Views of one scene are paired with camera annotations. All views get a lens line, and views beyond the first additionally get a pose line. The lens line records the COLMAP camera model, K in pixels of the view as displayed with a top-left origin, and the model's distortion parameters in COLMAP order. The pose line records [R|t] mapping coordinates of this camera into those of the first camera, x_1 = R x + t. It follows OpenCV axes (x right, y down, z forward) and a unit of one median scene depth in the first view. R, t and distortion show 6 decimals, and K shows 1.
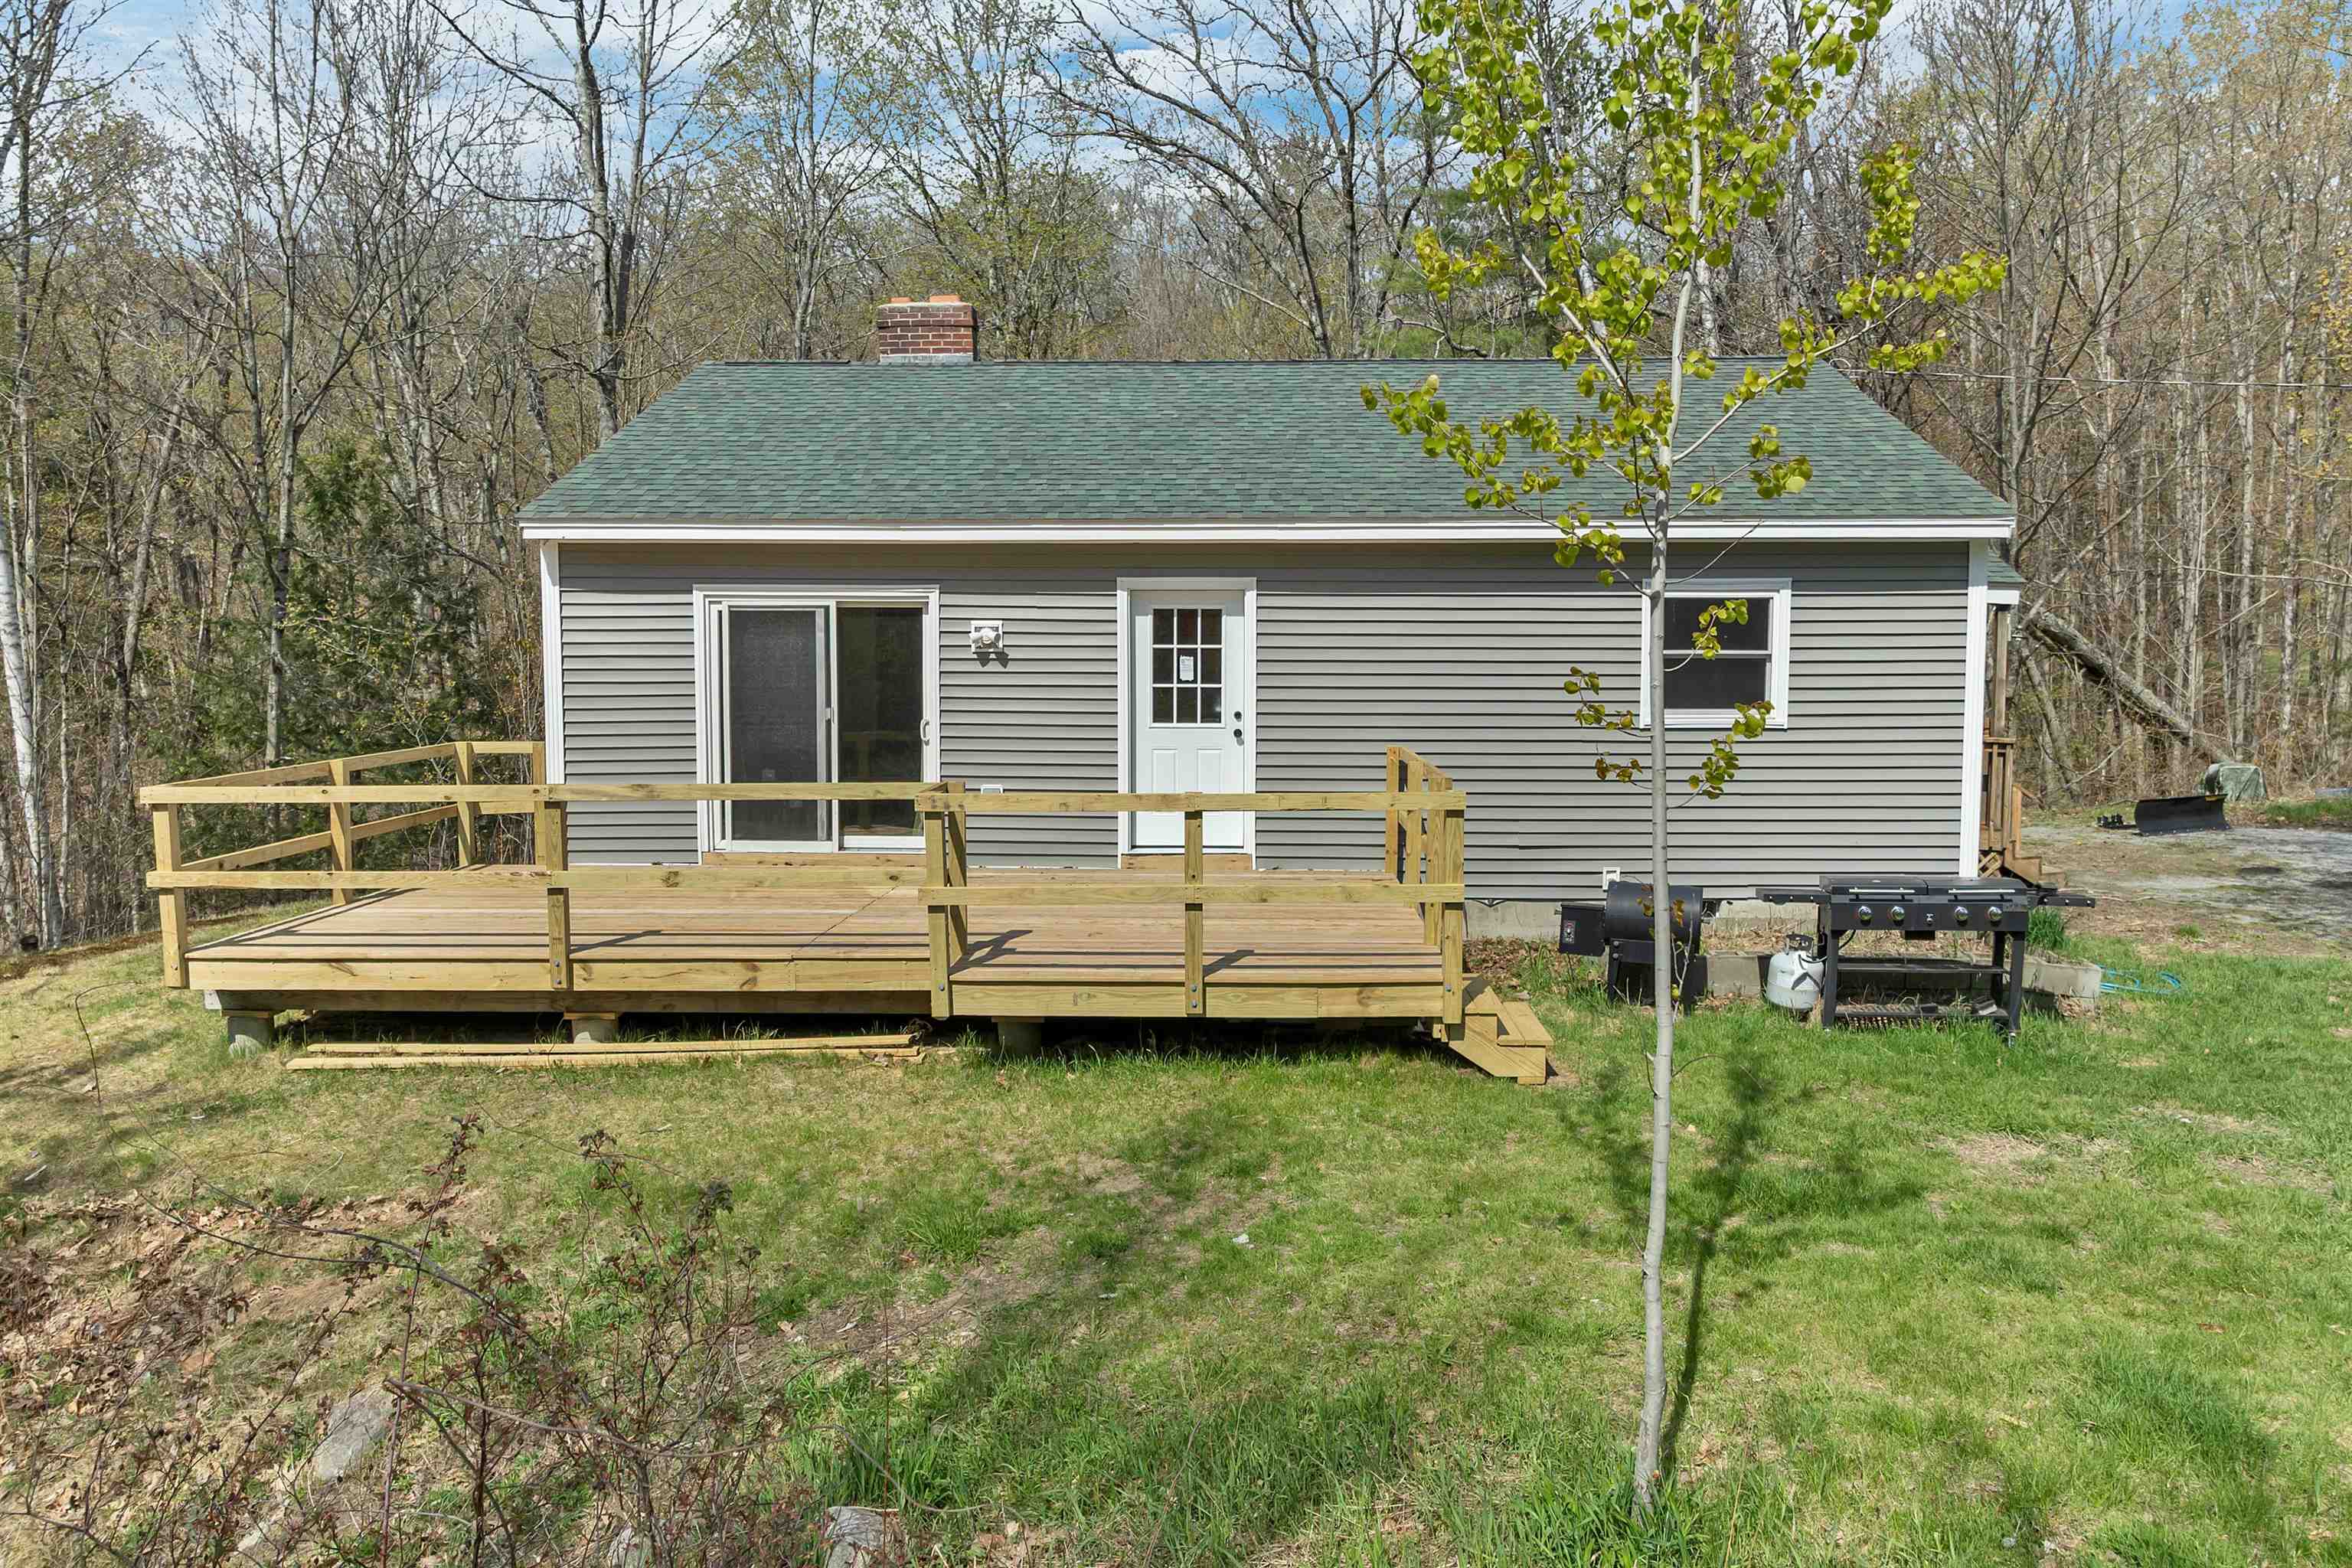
lens RADIAL K [[1719.5, 0, 1189.4], [0, 1719.5, 782.0], [0, 0, 1]] dist [-0.026956, -0.006805]
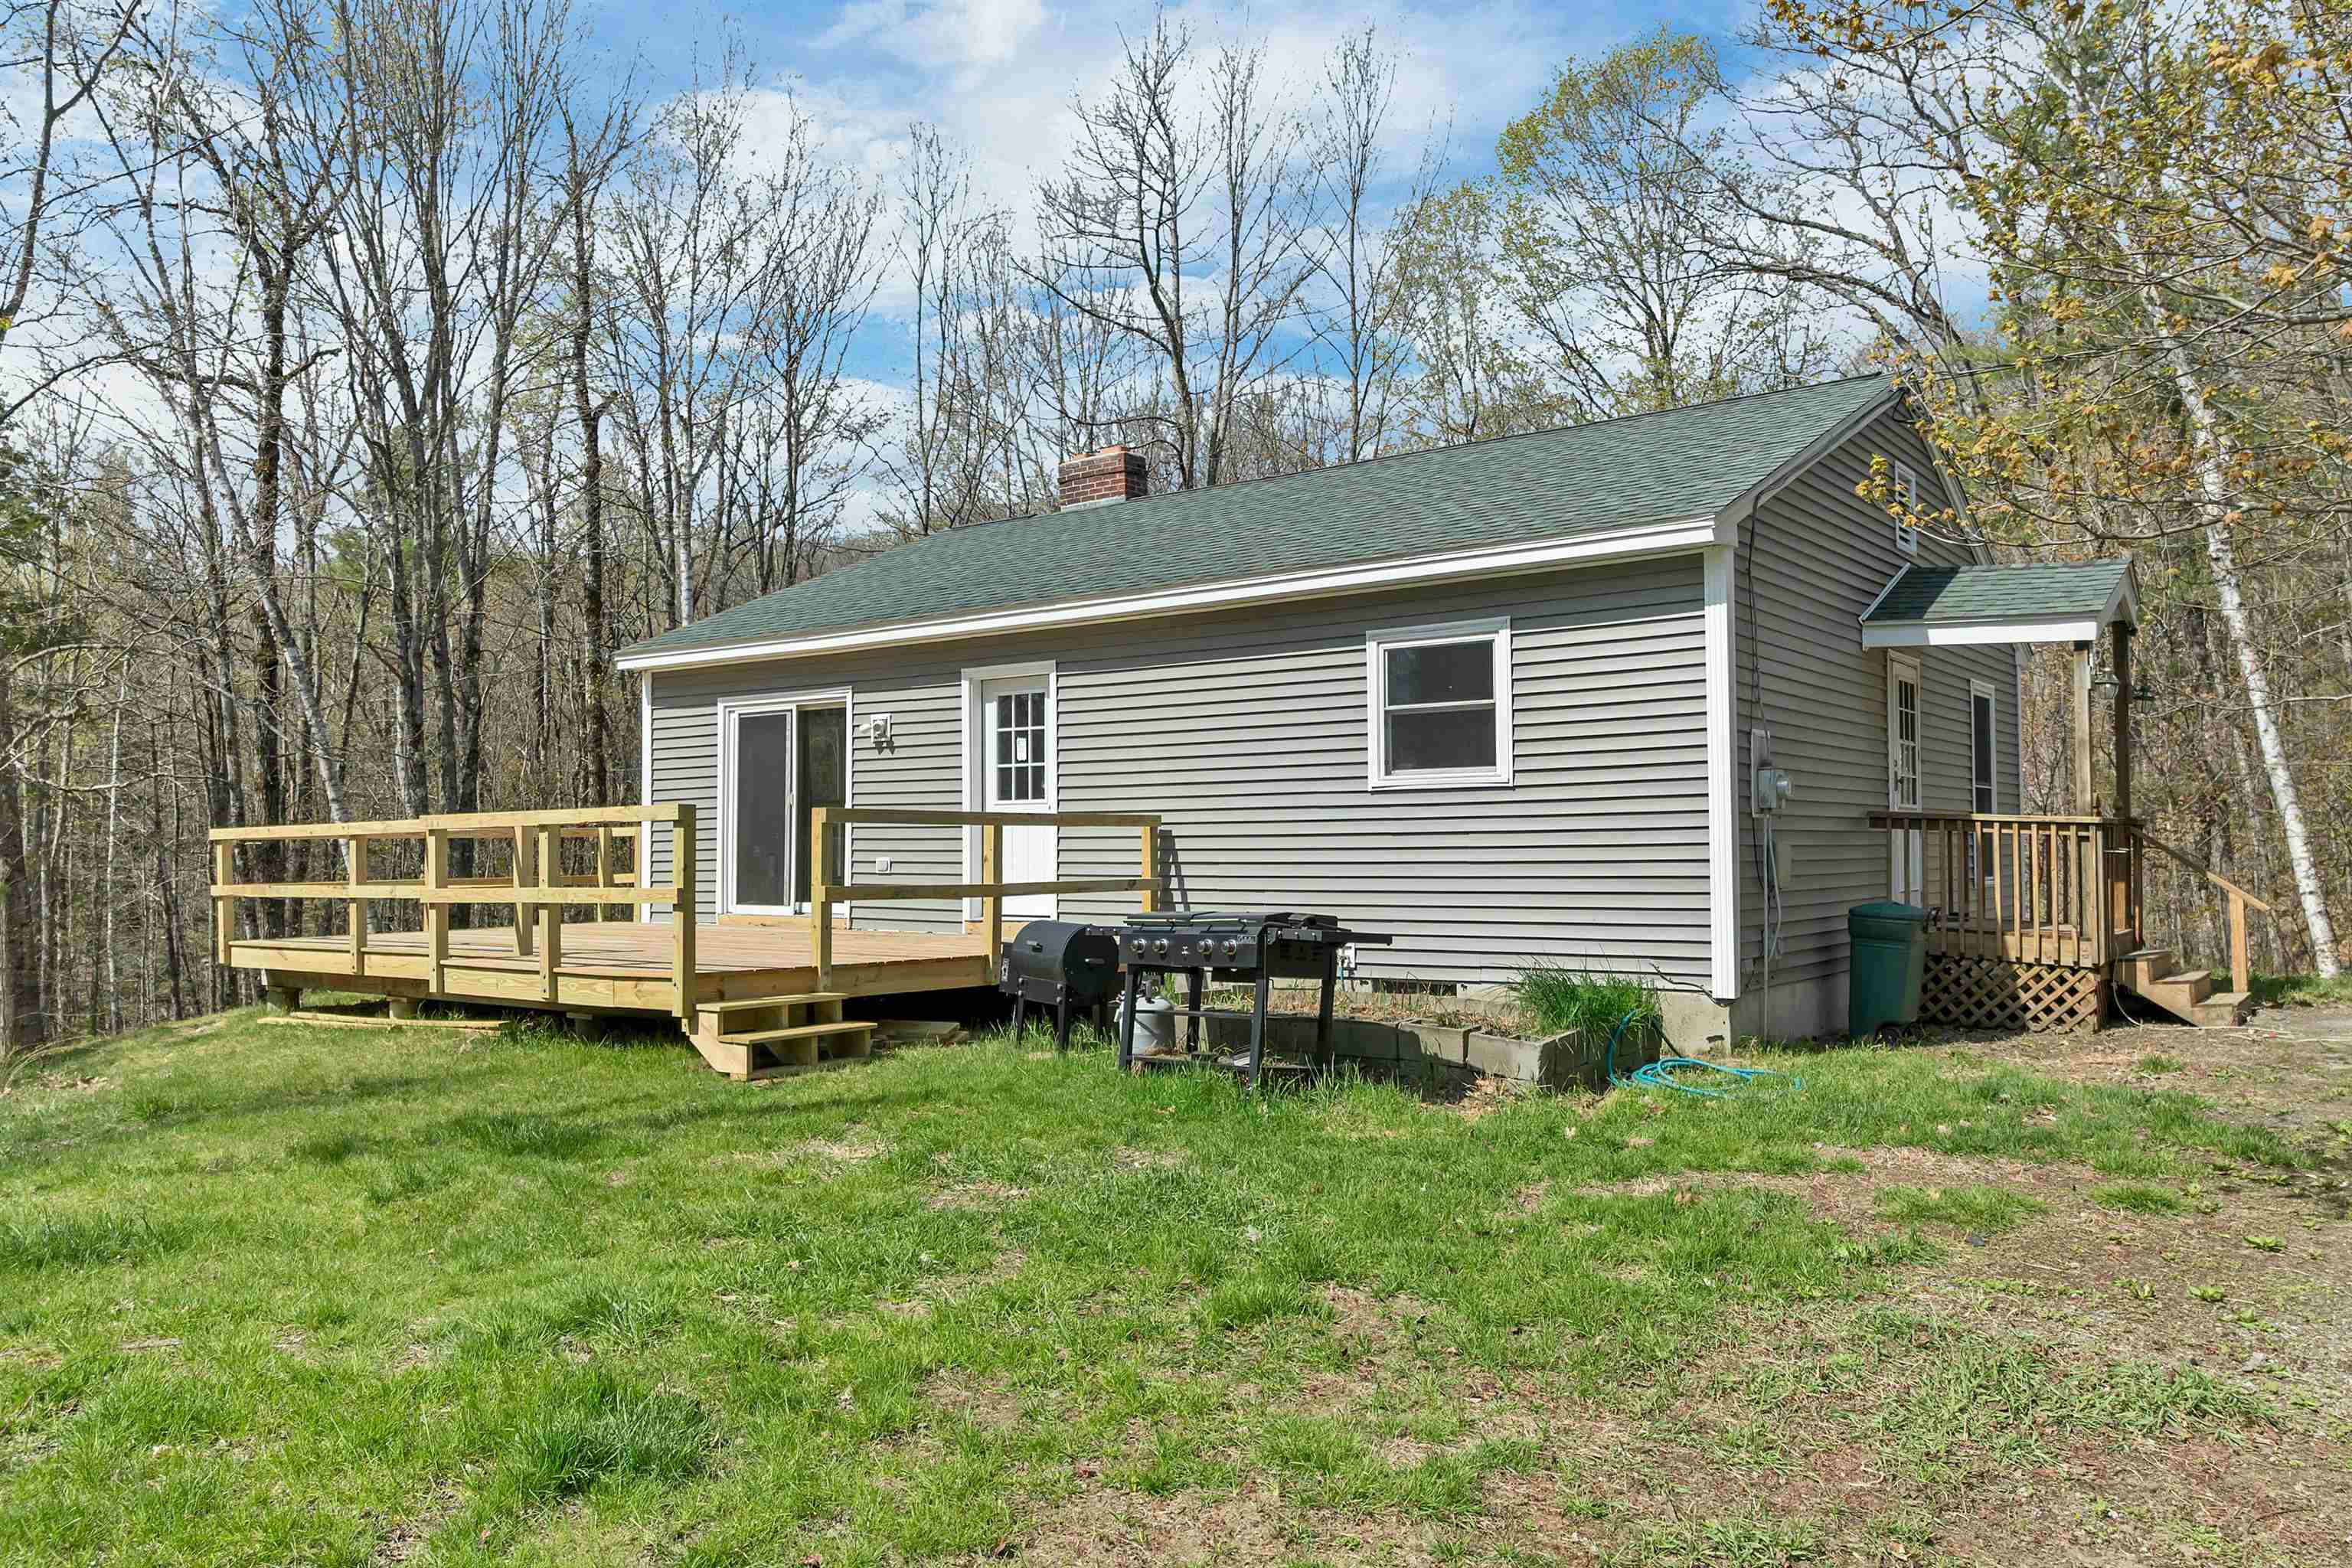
lens RADIAL K [[1719.5, 0, 1189.4], [0, 1719.5, 782.0], [0, 0, 1]] dist [-0.026956, -0.006805]
pose [[0.815611, -0.030260, -0.577809, 0.712049], [-0.036869, 0.993884, -0.104093, 0.063250], [0.577425, 0.106202, 0.809507, 0.191956]]
